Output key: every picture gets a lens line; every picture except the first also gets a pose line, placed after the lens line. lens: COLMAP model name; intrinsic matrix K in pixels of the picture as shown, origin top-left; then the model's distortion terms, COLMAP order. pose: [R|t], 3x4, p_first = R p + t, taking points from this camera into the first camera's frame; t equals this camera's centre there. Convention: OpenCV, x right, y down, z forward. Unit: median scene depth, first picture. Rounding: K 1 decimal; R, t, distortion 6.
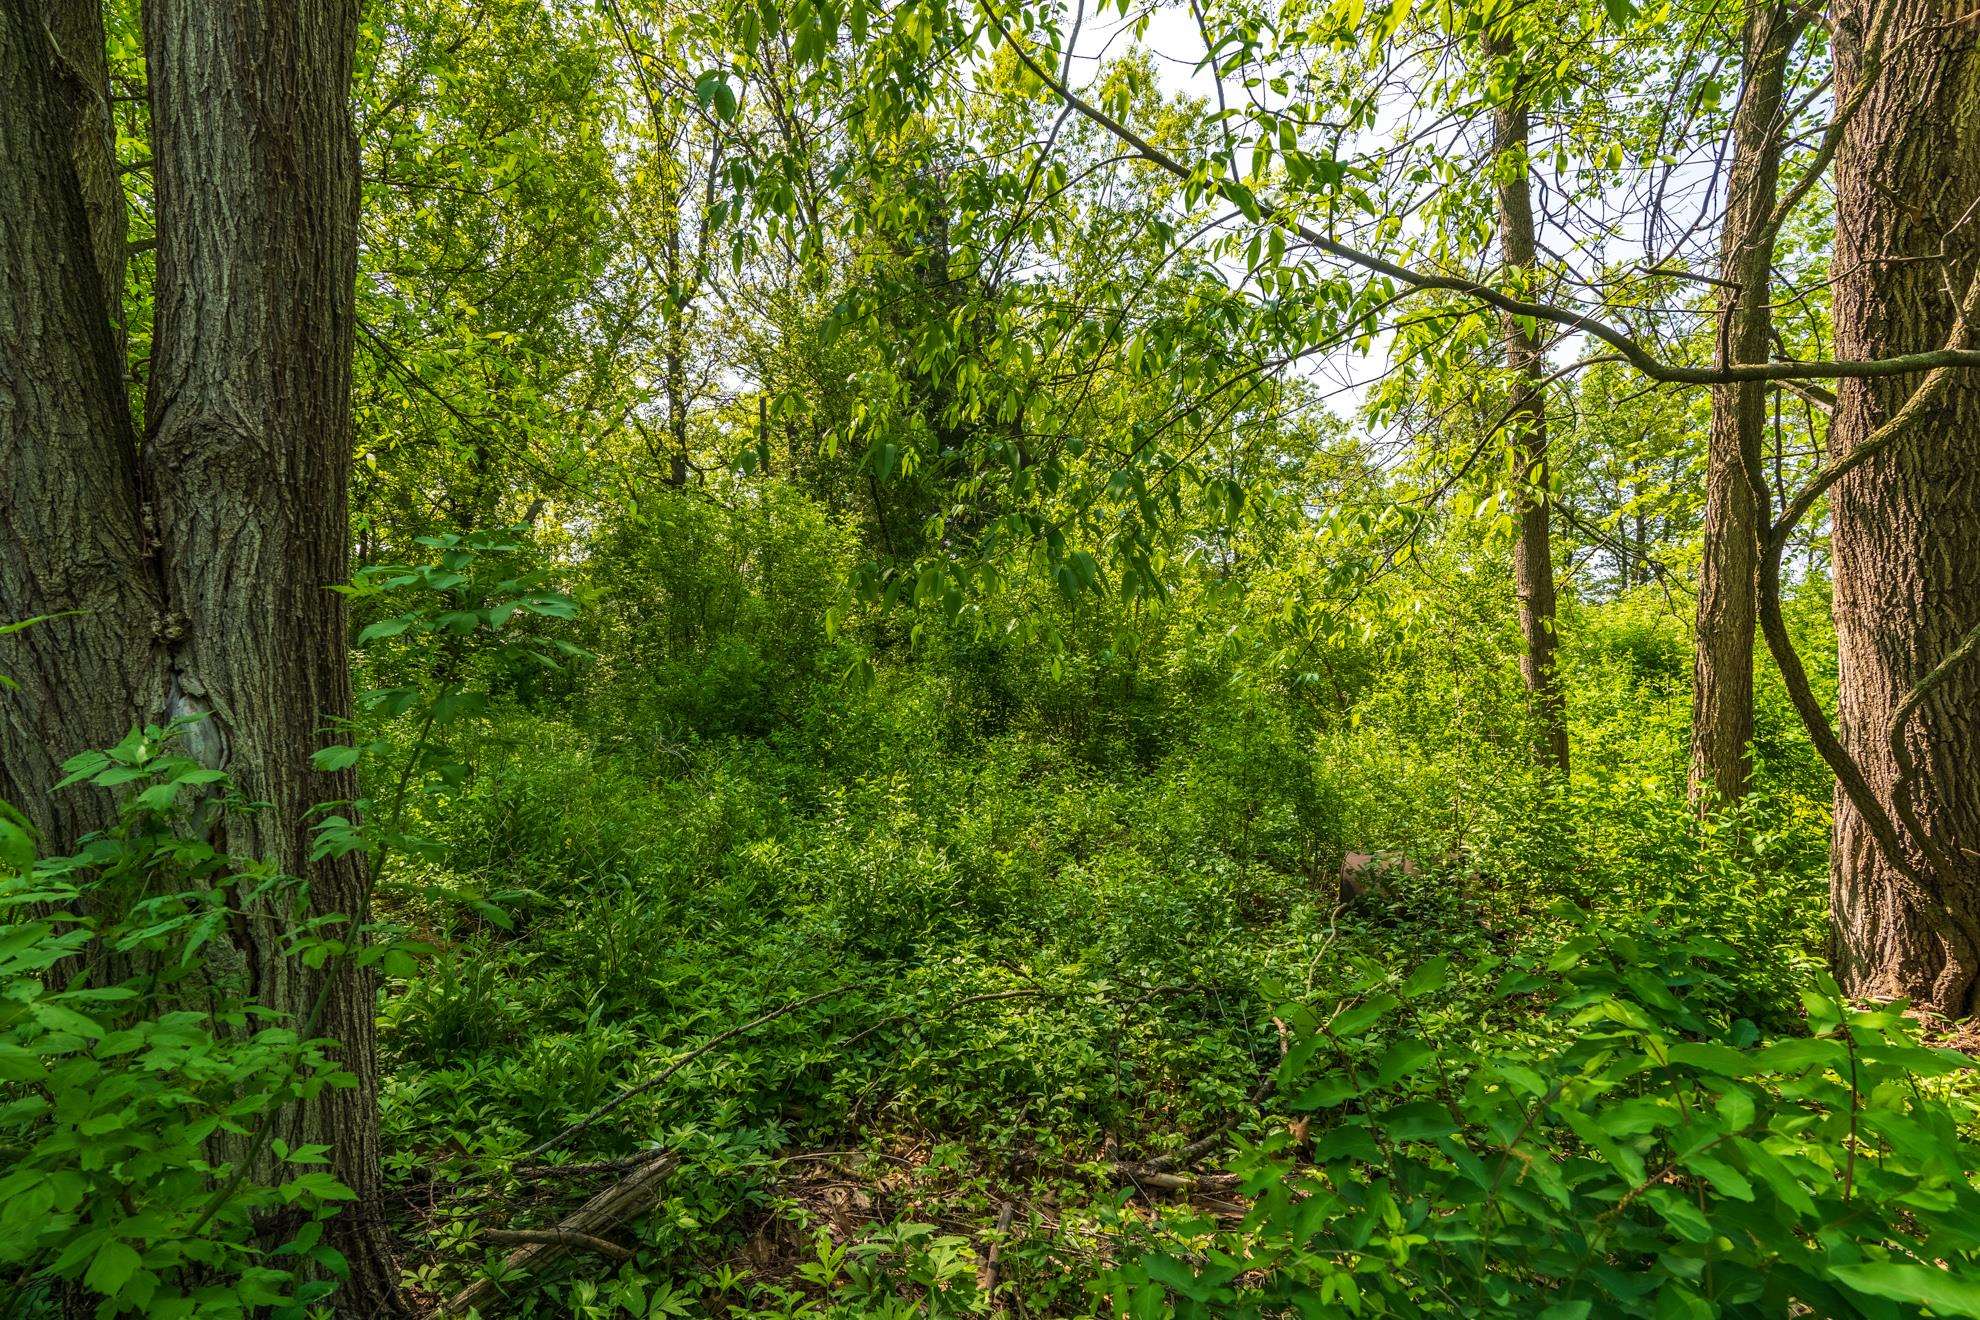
lens RADIAL K [[899.5, 0, 962.8], [0, 899.5, 660.2], [0, 0, 1]] dist [-0.006936, 0.002957]
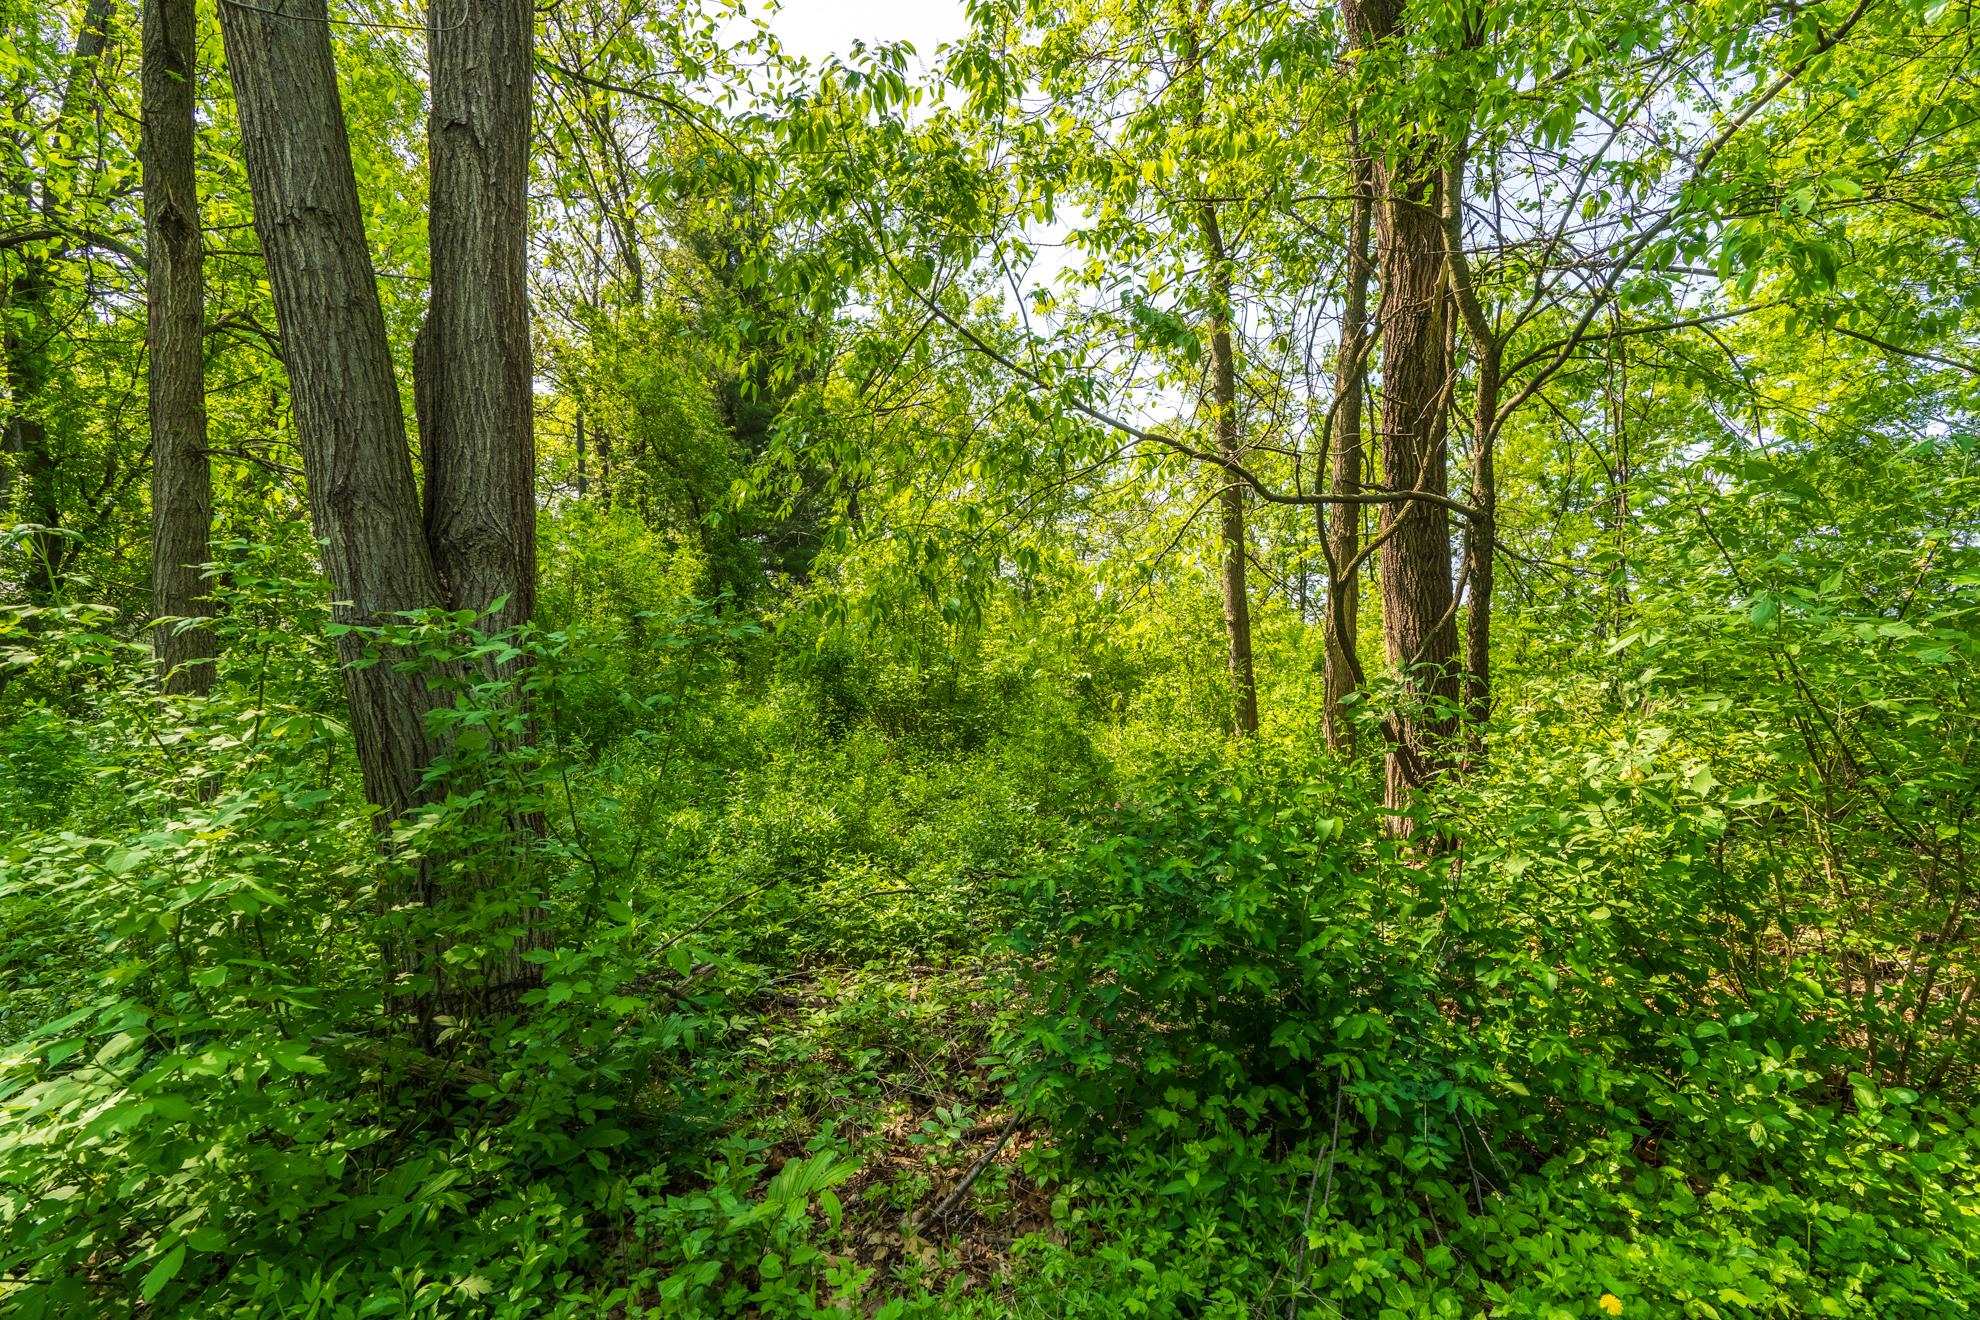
lens RADIAL K [[899.5, 0, 990.2], [0, 899.5, 658.9], [0, 0, 1]] dist [-0.006936, 0.002957]
pose [[0.970289, -0.006153, 0.241869, -0.082736], [0.010406, 0.999813, -0.016310, 0.008391], [-0.241723, 0.018343, 0.970172, -0.264003]]
